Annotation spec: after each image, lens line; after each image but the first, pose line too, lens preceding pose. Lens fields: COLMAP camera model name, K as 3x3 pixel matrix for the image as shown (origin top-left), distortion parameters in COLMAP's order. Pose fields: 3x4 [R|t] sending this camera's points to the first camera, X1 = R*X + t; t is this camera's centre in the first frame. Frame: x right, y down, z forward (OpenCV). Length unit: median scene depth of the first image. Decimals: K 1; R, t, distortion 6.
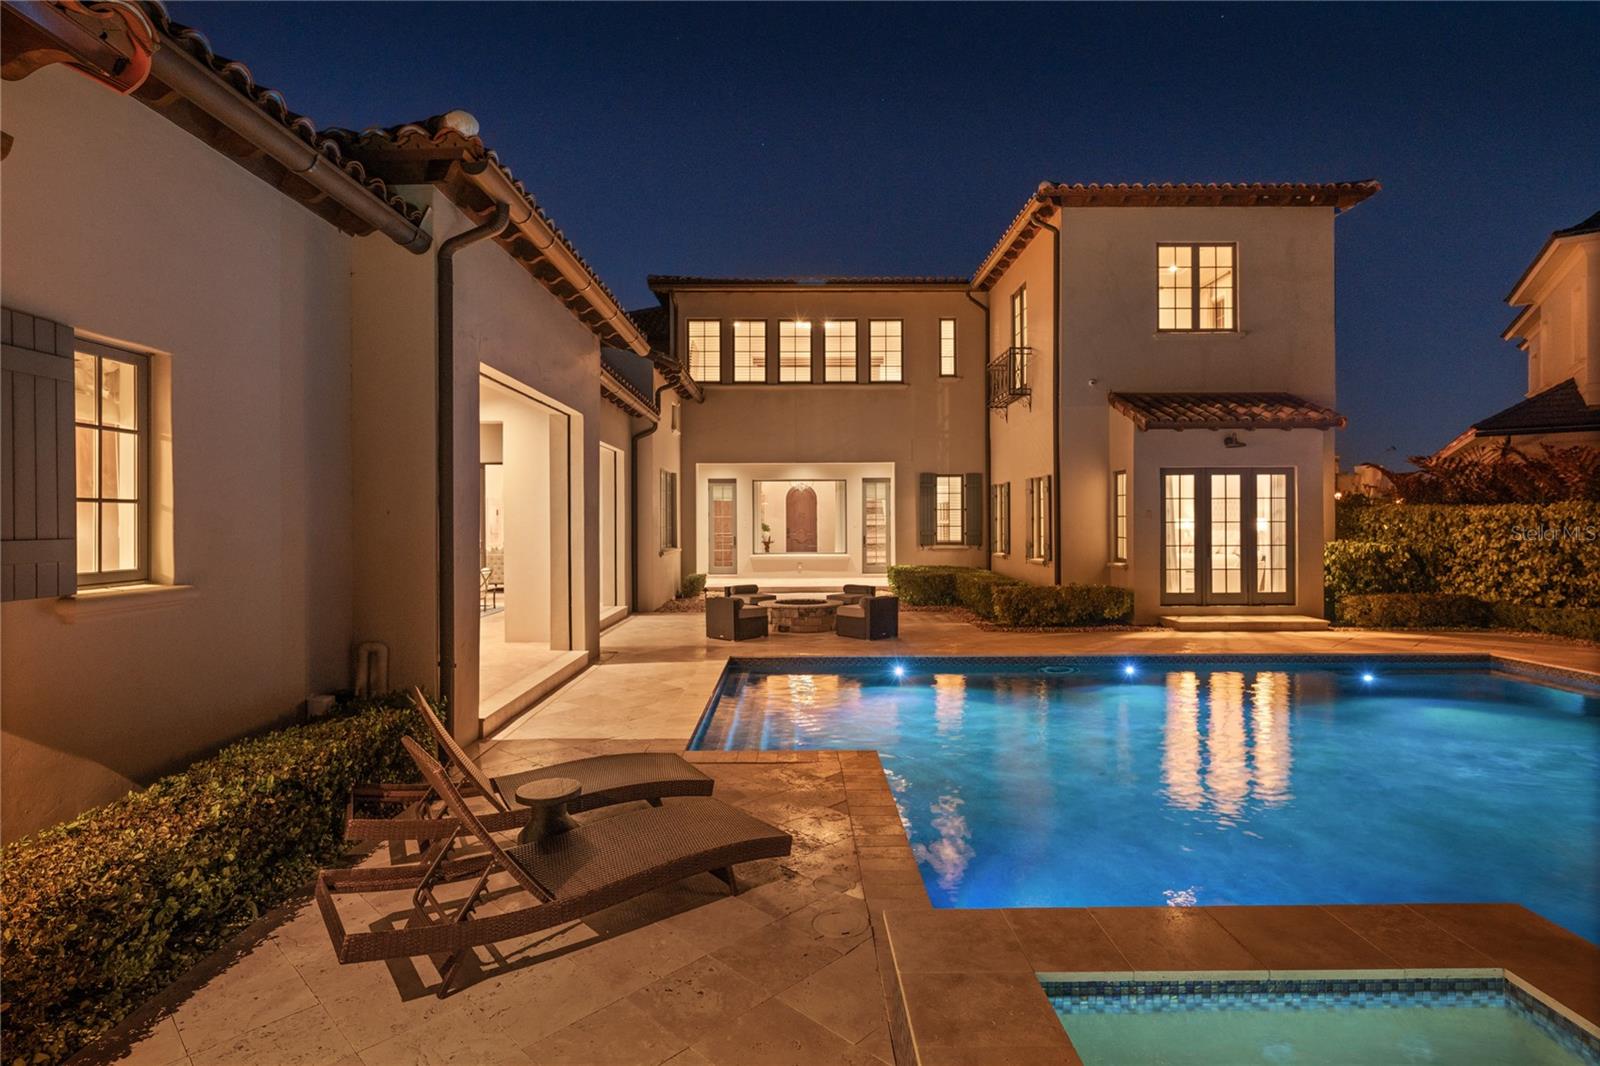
lens RADIAL K [[801.3, 0, 795.6], [0, 801.3, 523.6], [0, 0, 1]] dist [0.002779, 0.000692]
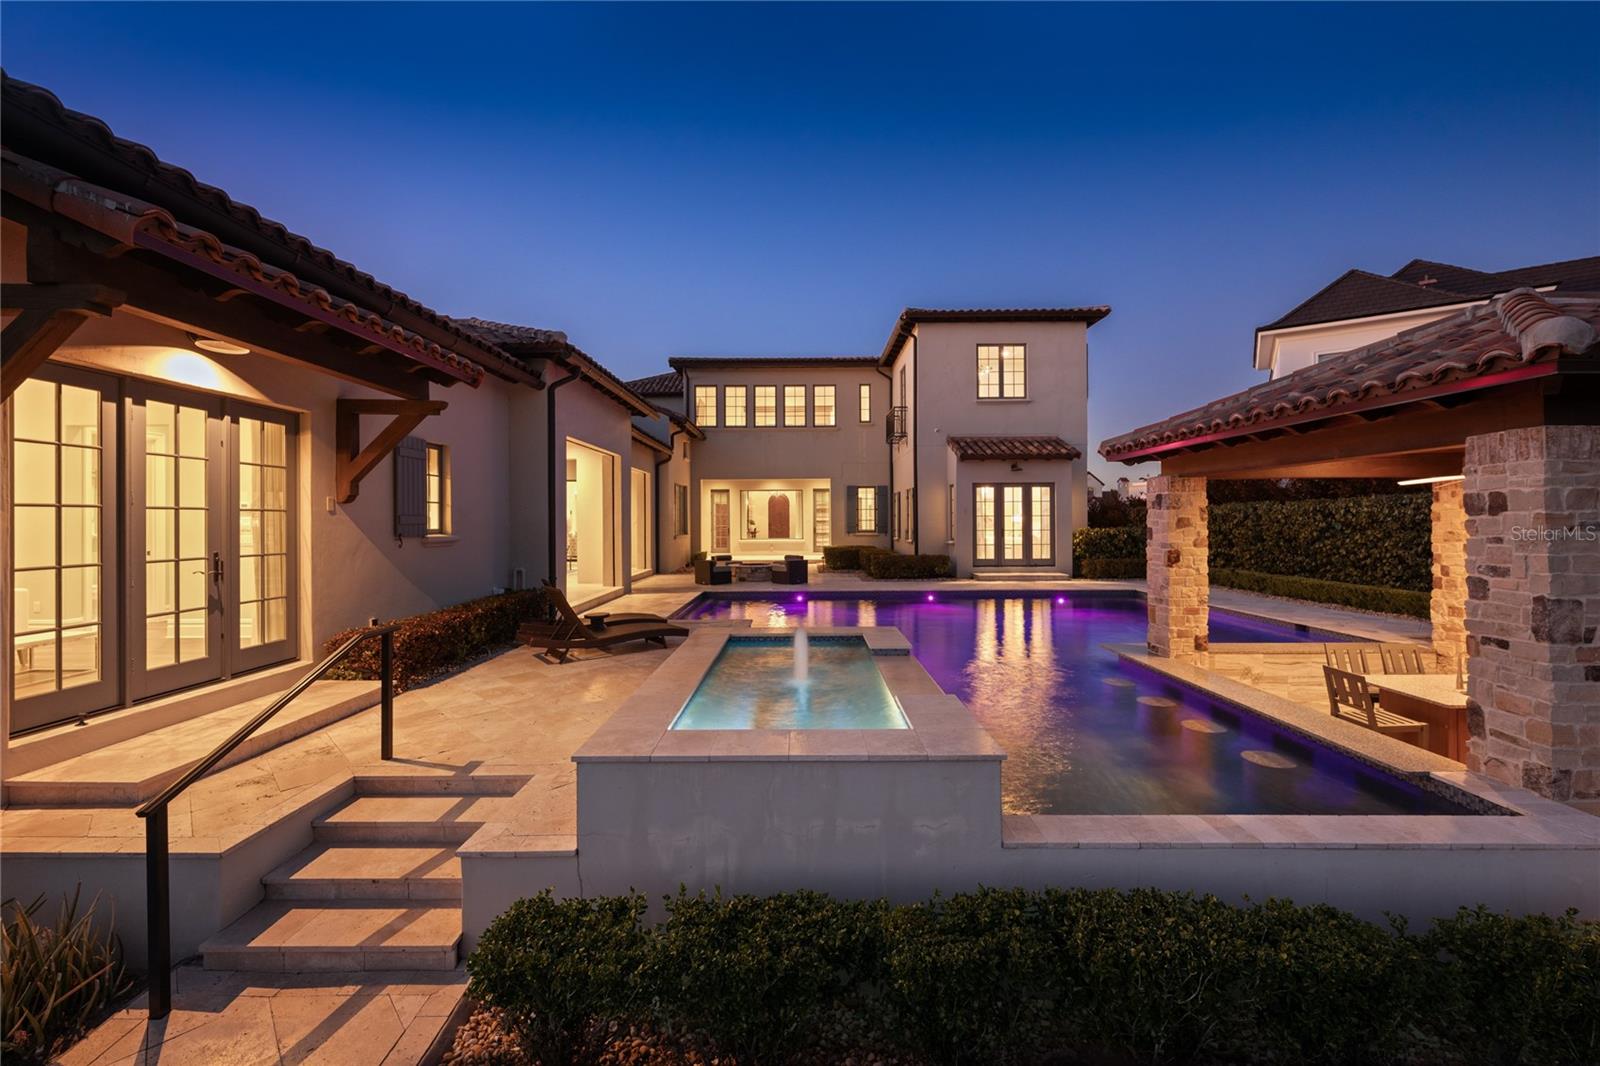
lens RADIAL K [[635.2, 0, 795.0], [0, 635.2, 522.3], [0, 0, 1]] dist [0.001530, 0.000055]
pose [[0.999881, -0.001561, -0.015335, 0.095874], [0.001543, 0.999998, -0.001204, 0.010586], [0.015337, 0.001180, 0.999882, -0.273610]]
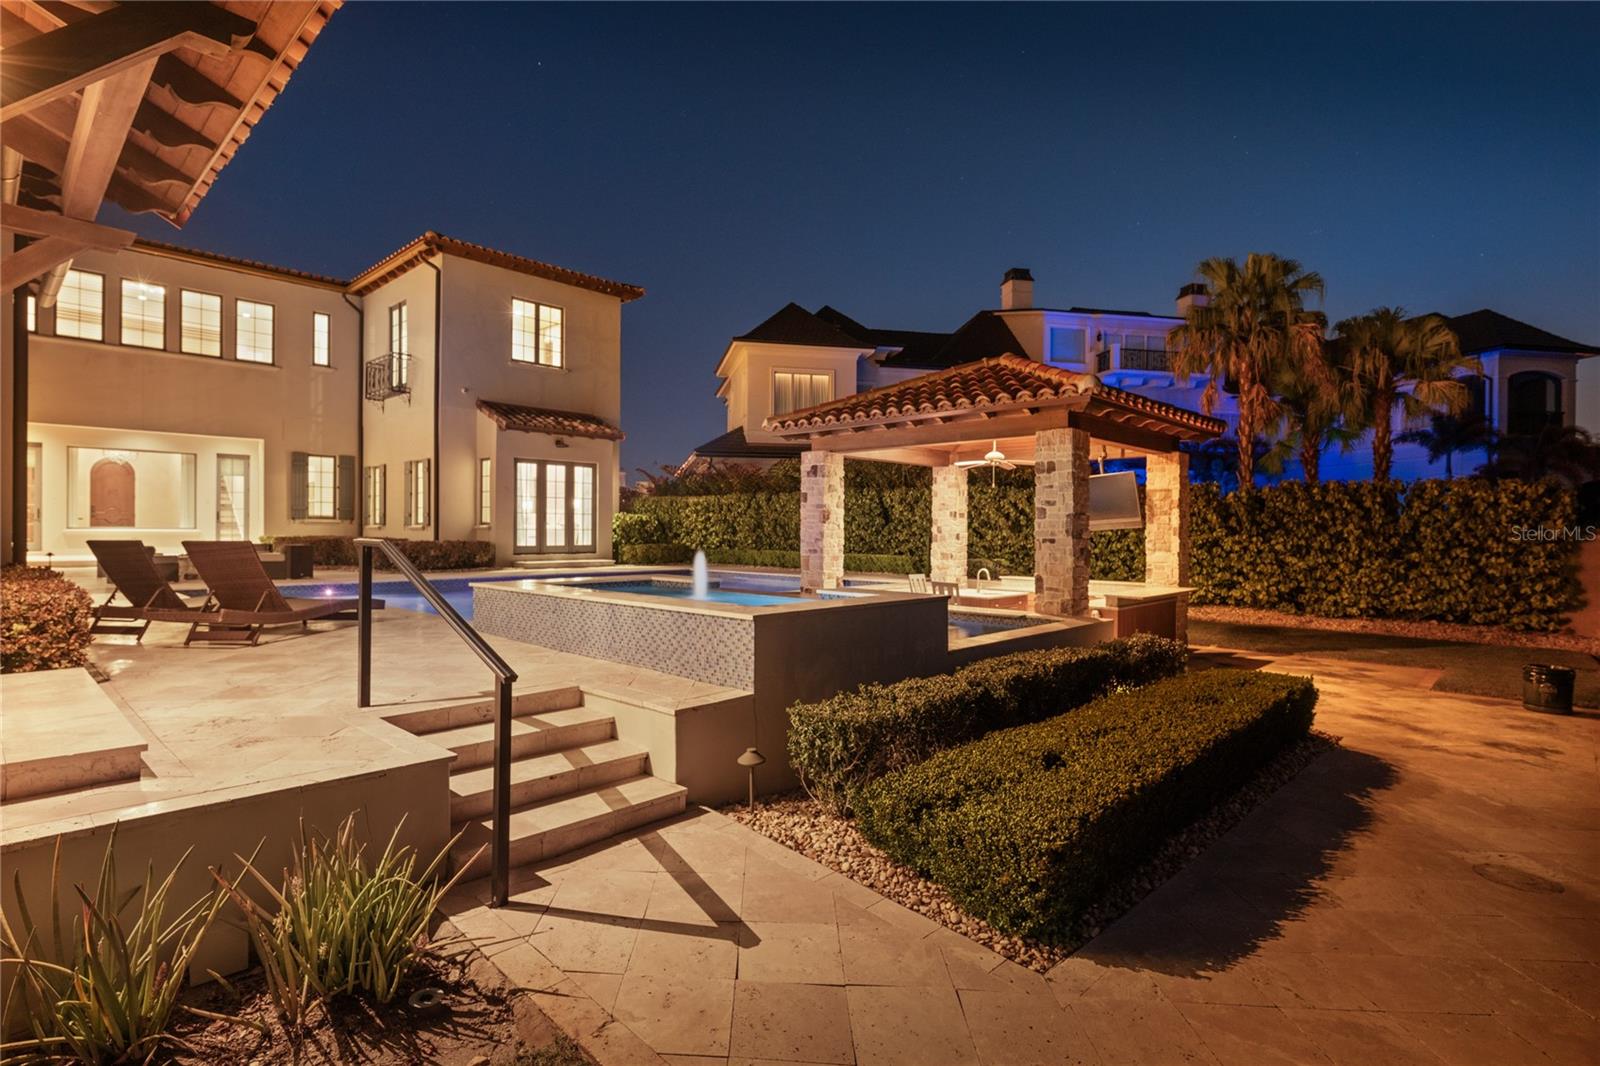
lens RADIAL K [[801.3, 0, 795.6], [0, 801.3, 523.6], [0, 0, 1]] dist [0.002779, 0.000692]
pose [[0.693693, 0.014160, 0.720132, -0.191220], [-0.007458, 0.999894, -0.012477, 0.053663], [-0.720232, 0.003285, 0.693725, -0.297209]]
